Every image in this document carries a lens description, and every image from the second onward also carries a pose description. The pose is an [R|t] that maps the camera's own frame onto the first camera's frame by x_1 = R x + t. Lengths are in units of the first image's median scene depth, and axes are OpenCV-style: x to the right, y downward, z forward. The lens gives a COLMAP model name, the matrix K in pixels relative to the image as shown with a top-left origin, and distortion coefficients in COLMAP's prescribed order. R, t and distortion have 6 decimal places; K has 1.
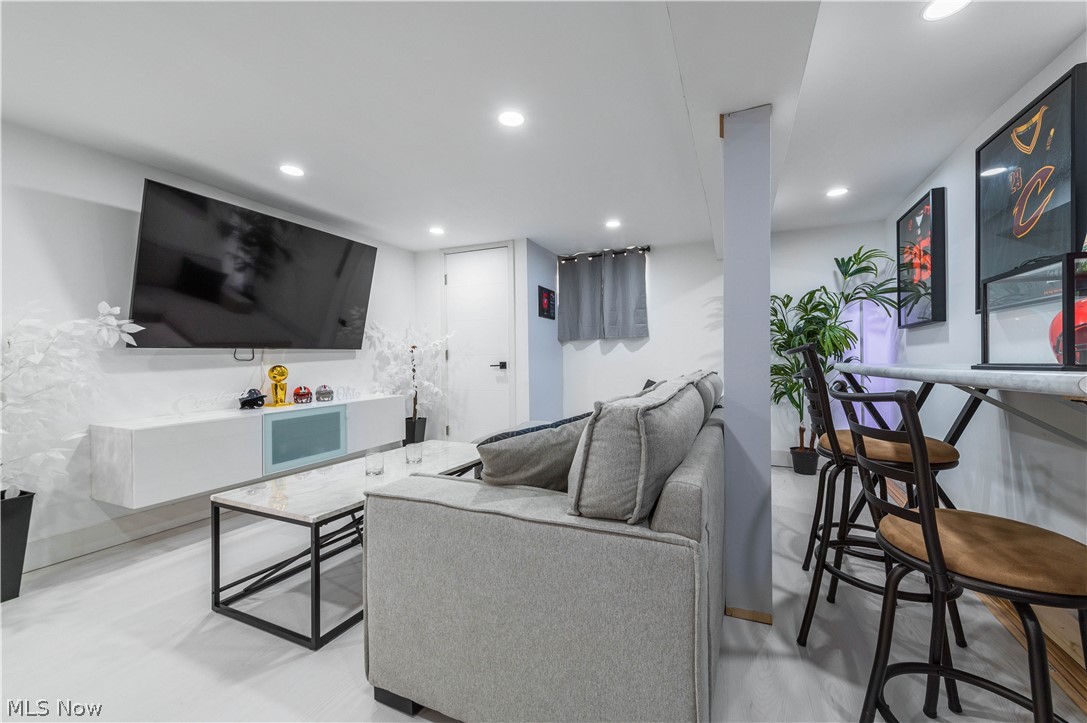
lens RADIAL K [[420.5, 0, 552.2], [0, 420.5, 359.3], [0, 0, 1]] dist [0.012234, -0.001815]
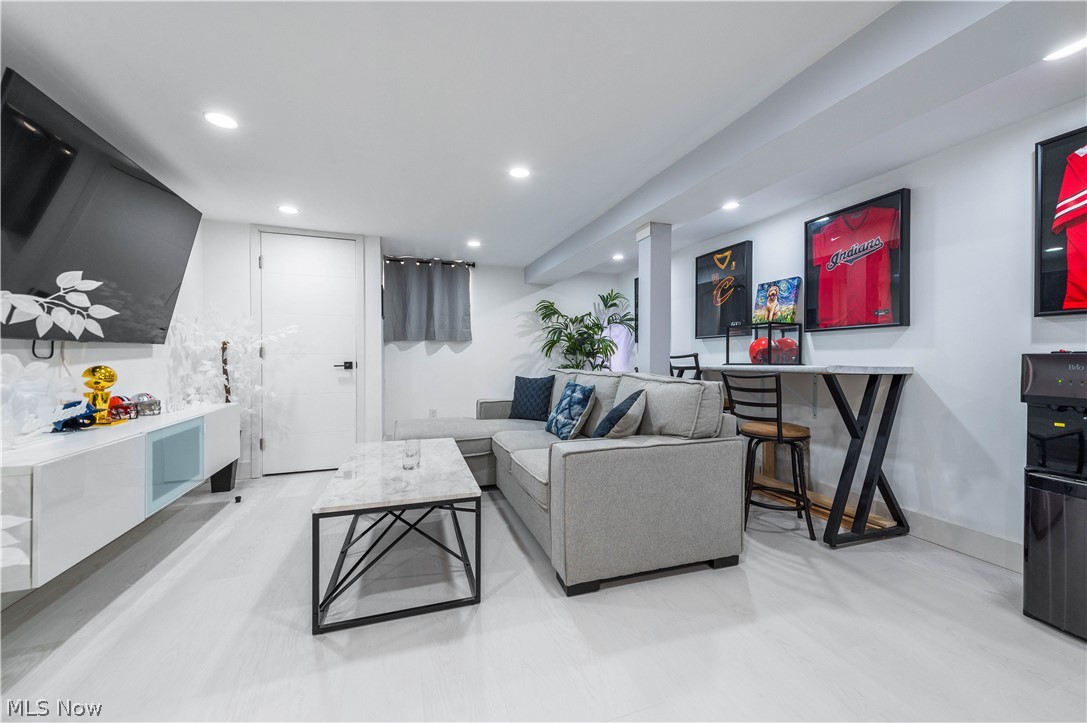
lens RADIAL K [[420.5, 0, 552.5], [0, 420.5, 360.4], [0, 0, 1]] dist [0.012234, -0.001815]
pose [[0.733521, 0.005015, 0.679649, -0.457873], [-0.006562, 0.999978, -0.000296, 0.000421], [-0.679635, -0.004243, 0.733538, -0.004331]]
